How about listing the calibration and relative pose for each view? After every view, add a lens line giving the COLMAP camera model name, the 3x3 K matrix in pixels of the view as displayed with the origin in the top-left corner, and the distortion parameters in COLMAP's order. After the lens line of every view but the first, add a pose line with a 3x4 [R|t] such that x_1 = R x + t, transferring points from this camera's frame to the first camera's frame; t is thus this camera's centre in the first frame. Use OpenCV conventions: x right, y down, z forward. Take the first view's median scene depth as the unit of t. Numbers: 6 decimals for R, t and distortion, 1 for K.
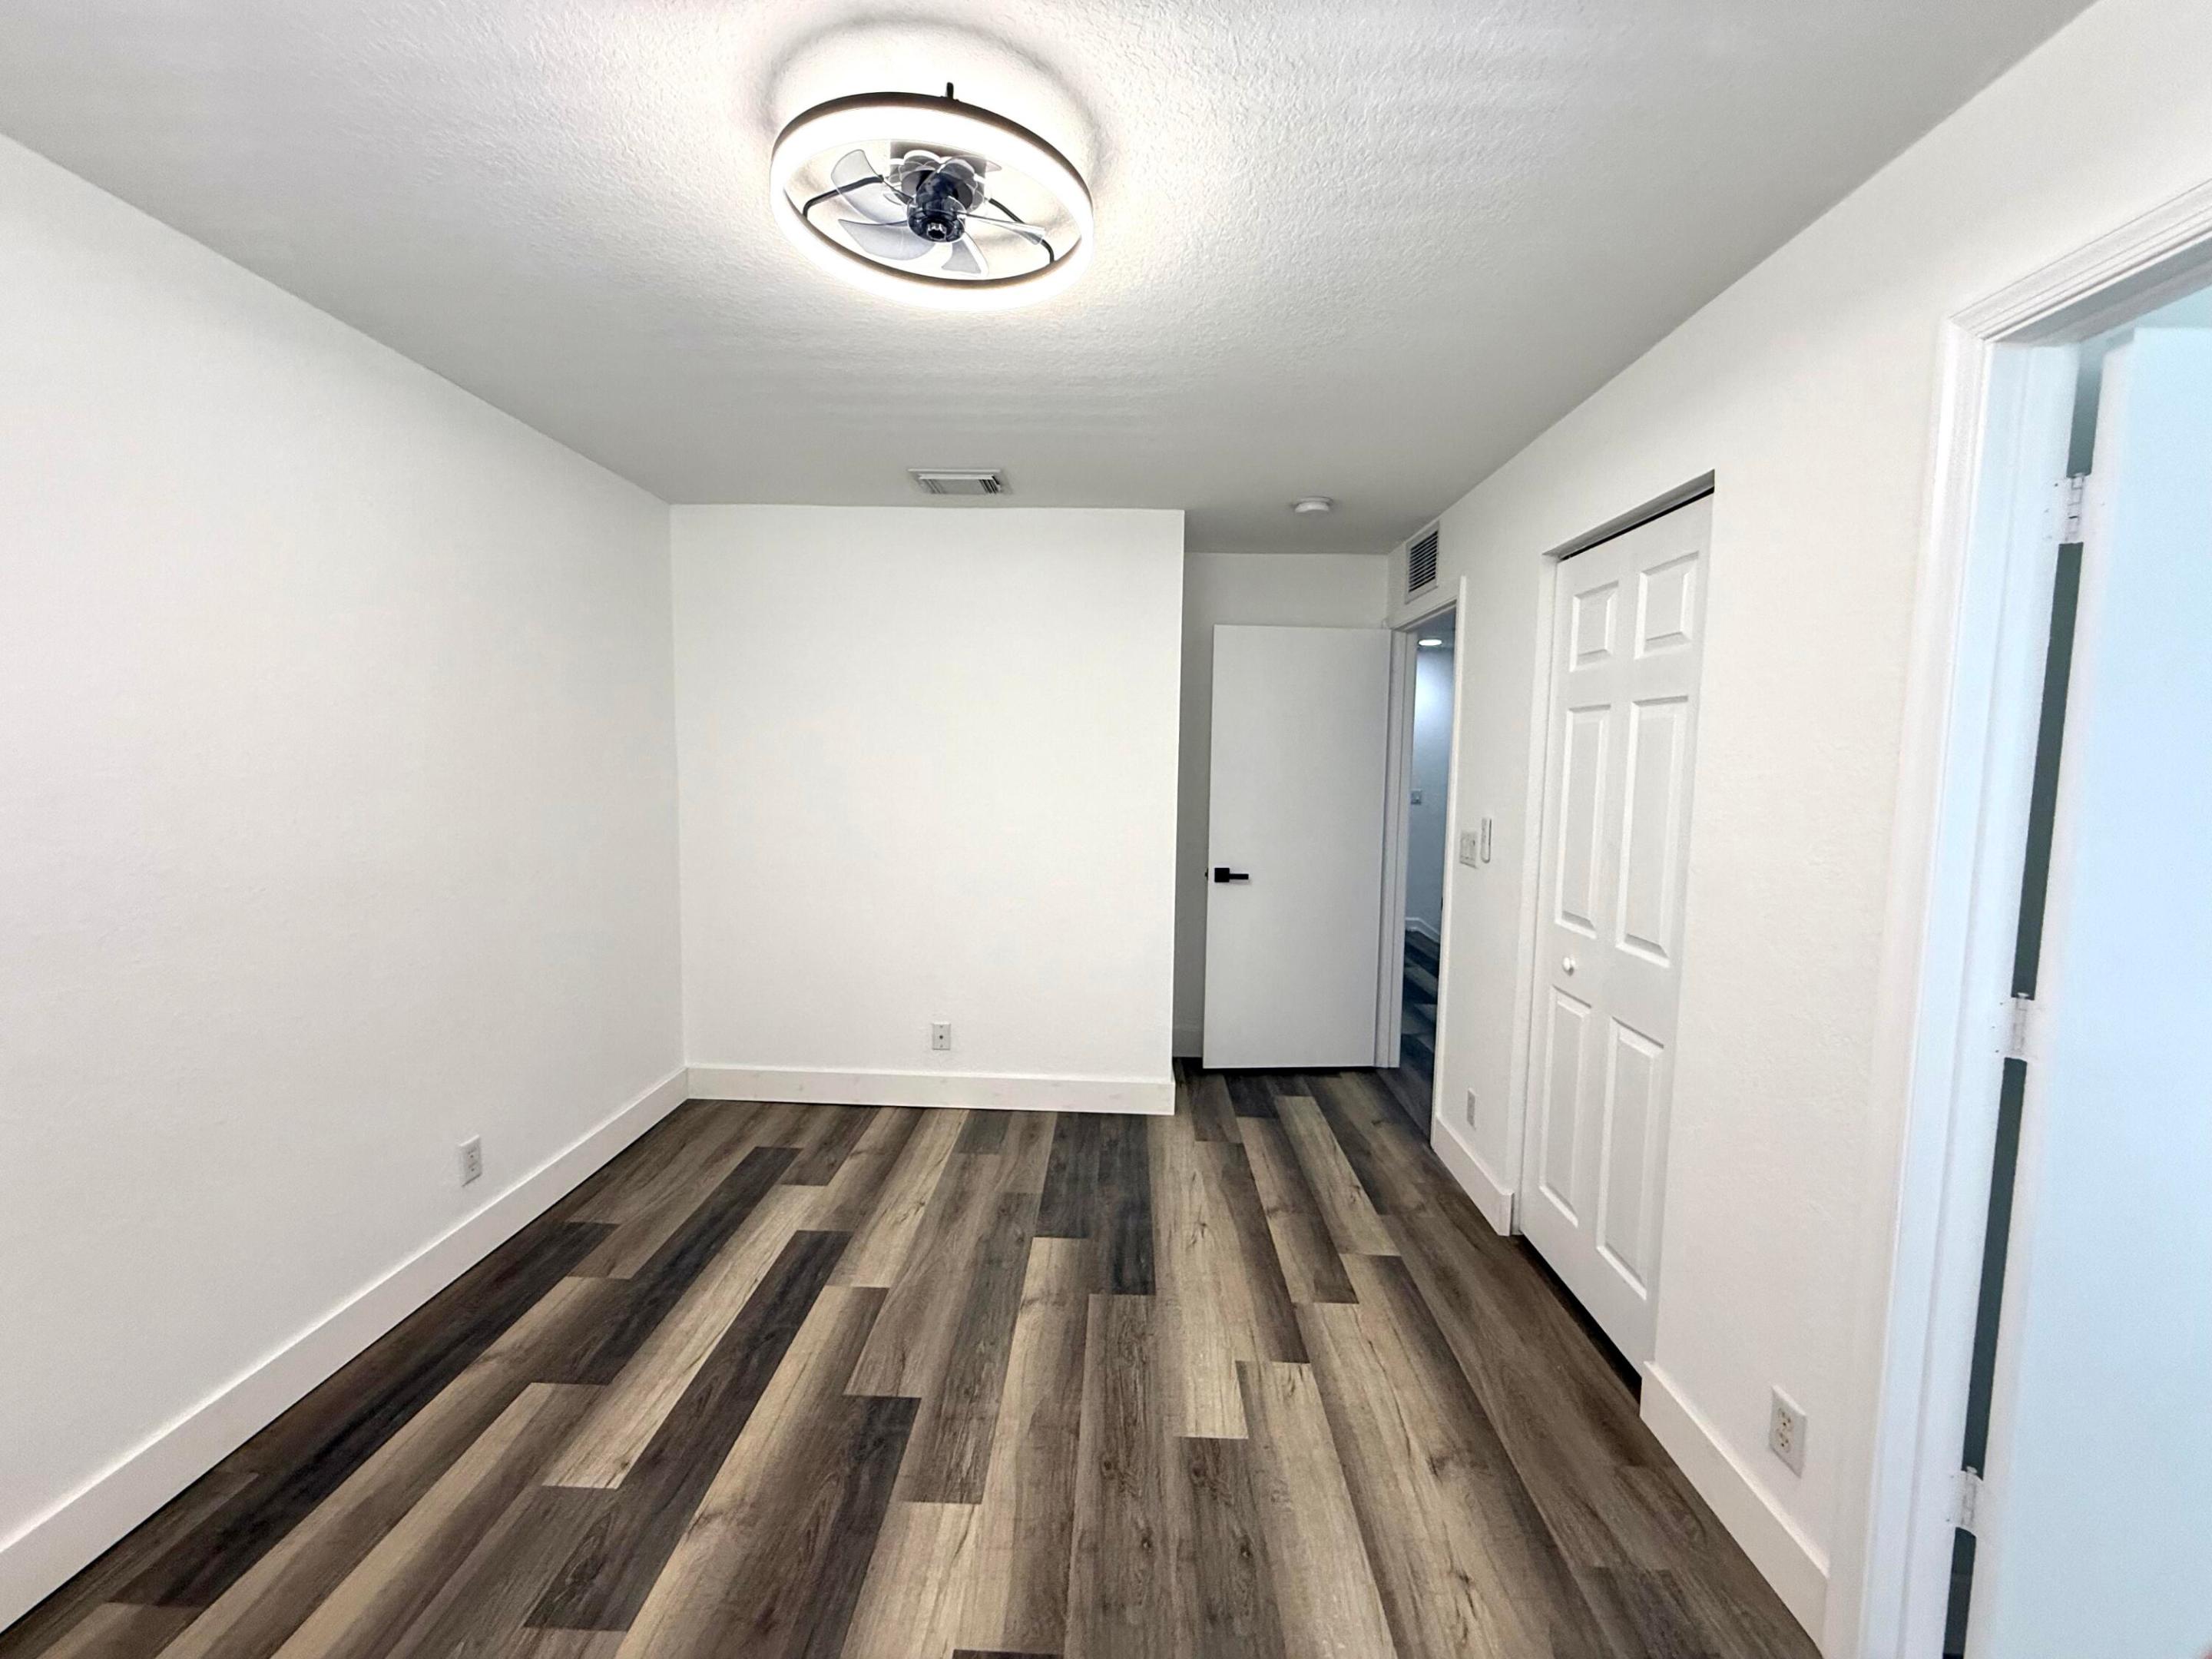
lens RADIAL K [[879.6, 0, 1099.6], [0, 879.6, 829.4], [0, 0, 1]] dist [-0.000236, 0.000104]
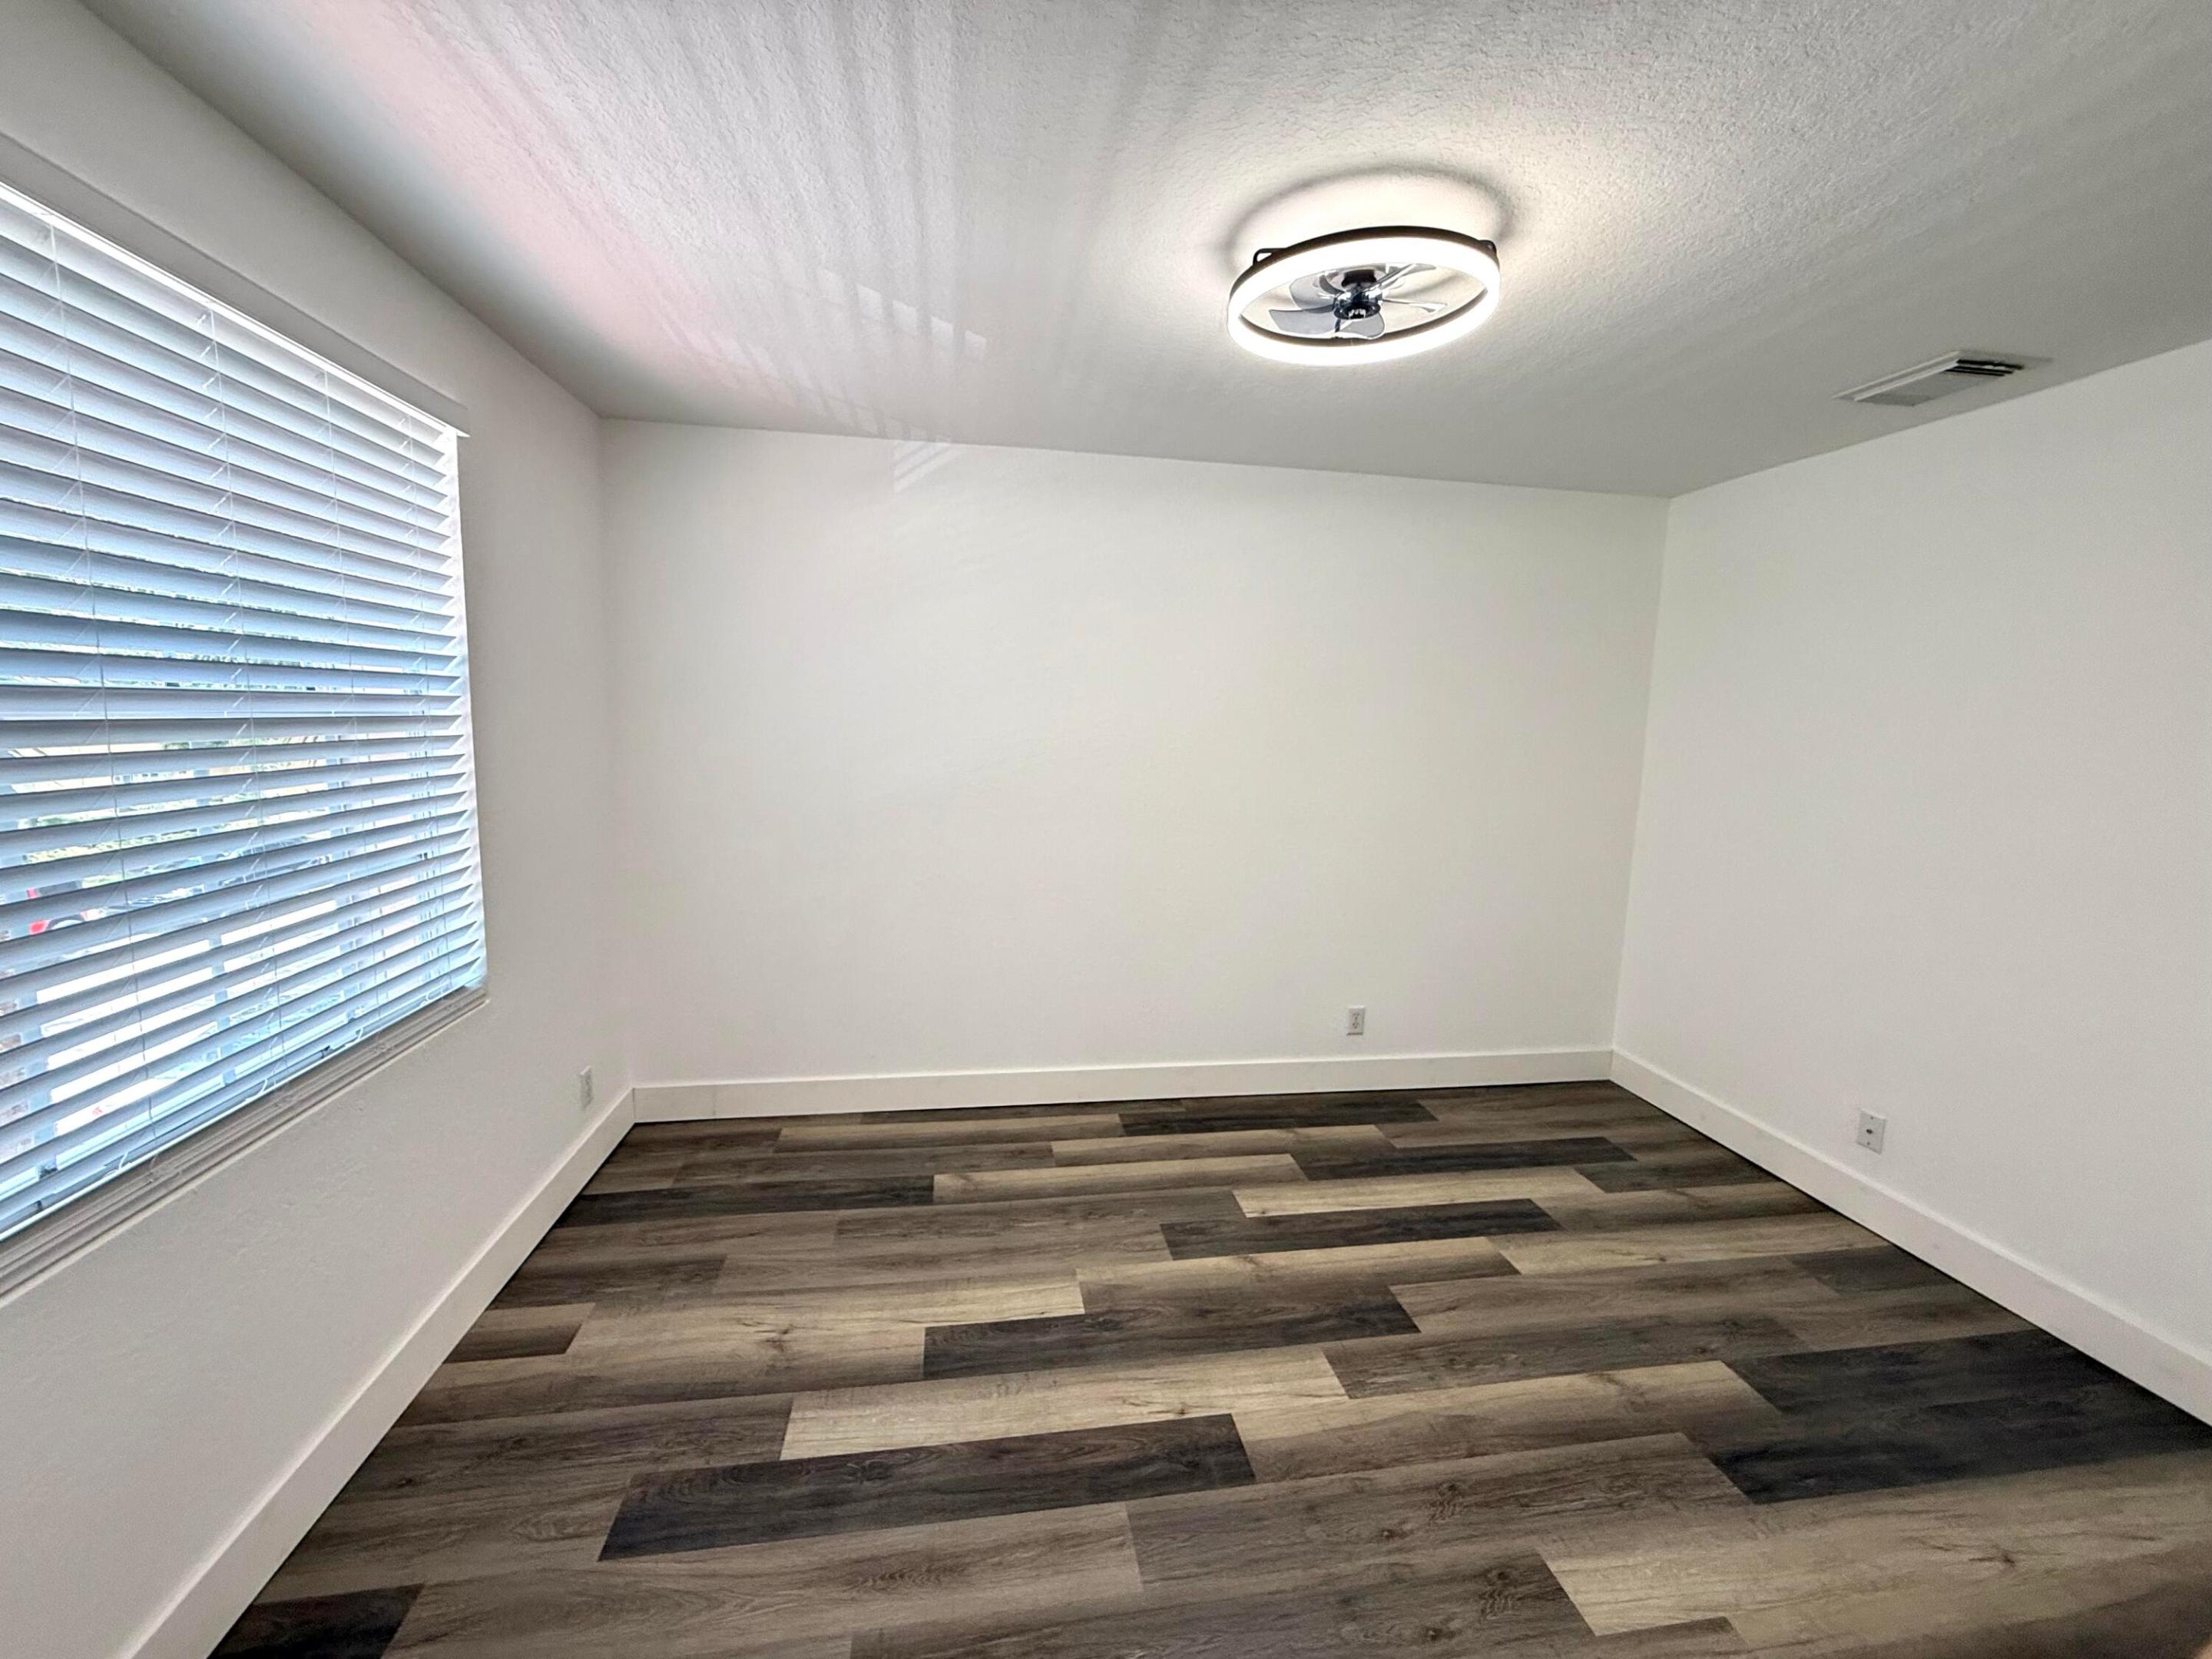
lens RADIAL K [[879.6, 0, 1099.6], [0, 879.6, 829.4], [0, 0, 1]] dist [-0.000236, 0.000104]
pose [[0.185925, 0.115804, -0.975716, 0.662941], [-0.106034, 0.989596, 0.097247, -0.037303], [0.976826, 0.085378, 0.196270, 0.308518]]
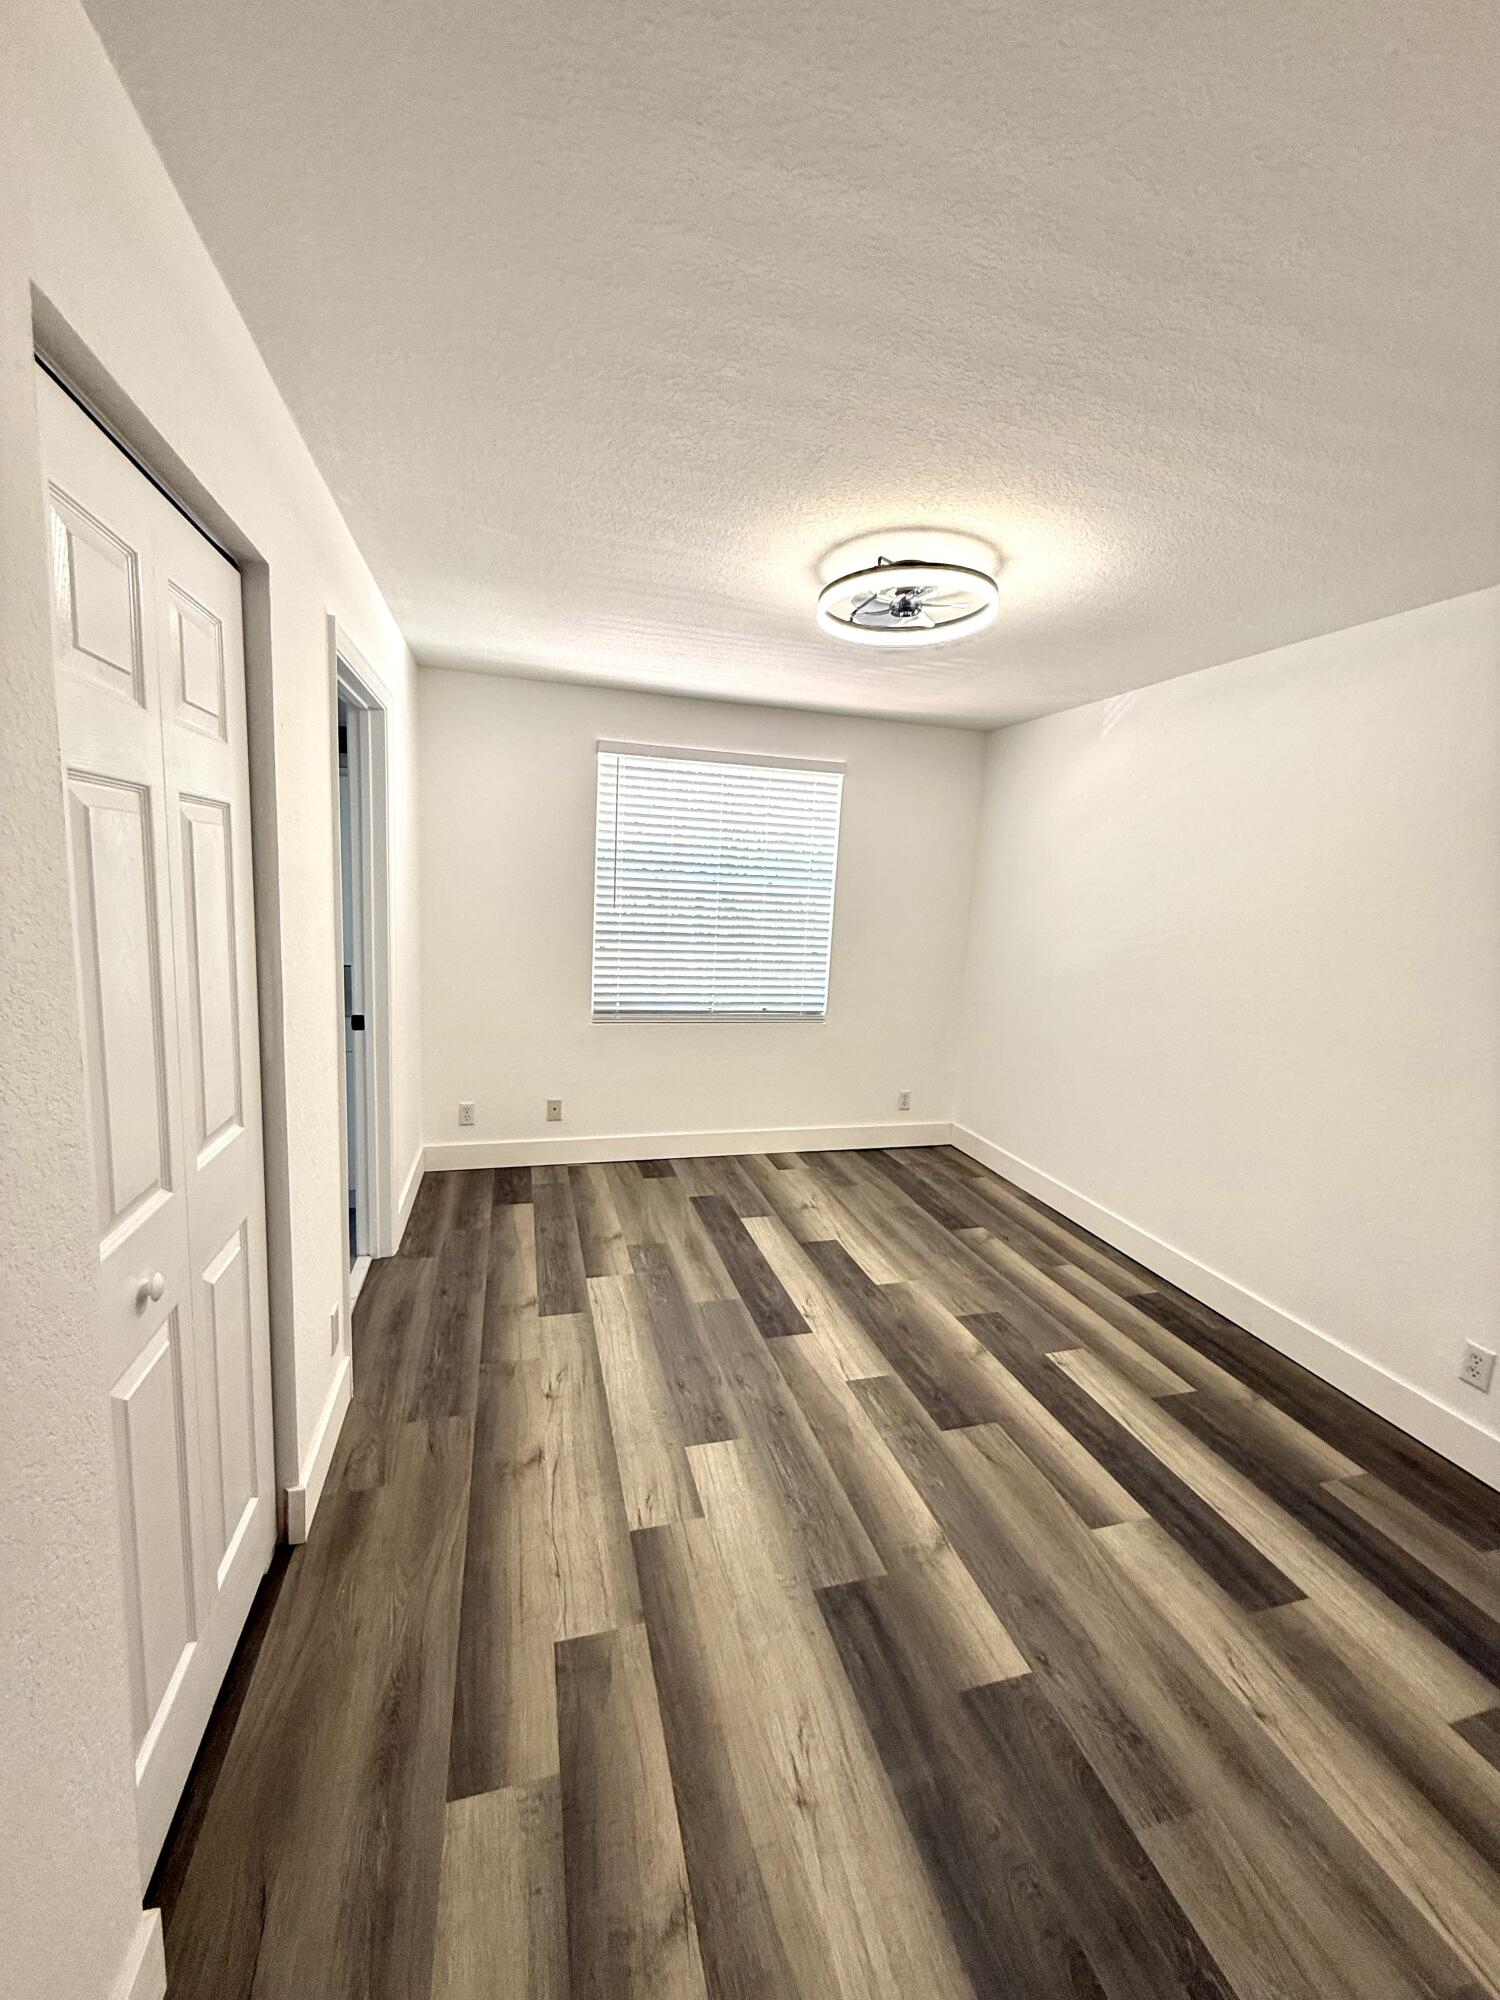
lens RADIAL K [[795.3, 0, 748.2], [0, 795.3, 996.6], [0, 0, 1]] dist [-0.000236, 0.000104]
pose [[-0.950336, -0.020604, -0.310544, 0.389695], [-0.091862, 0.971921, 0.216634, -0.162218], [0.297361, 0.234402, -0.925544, 1.670235]]
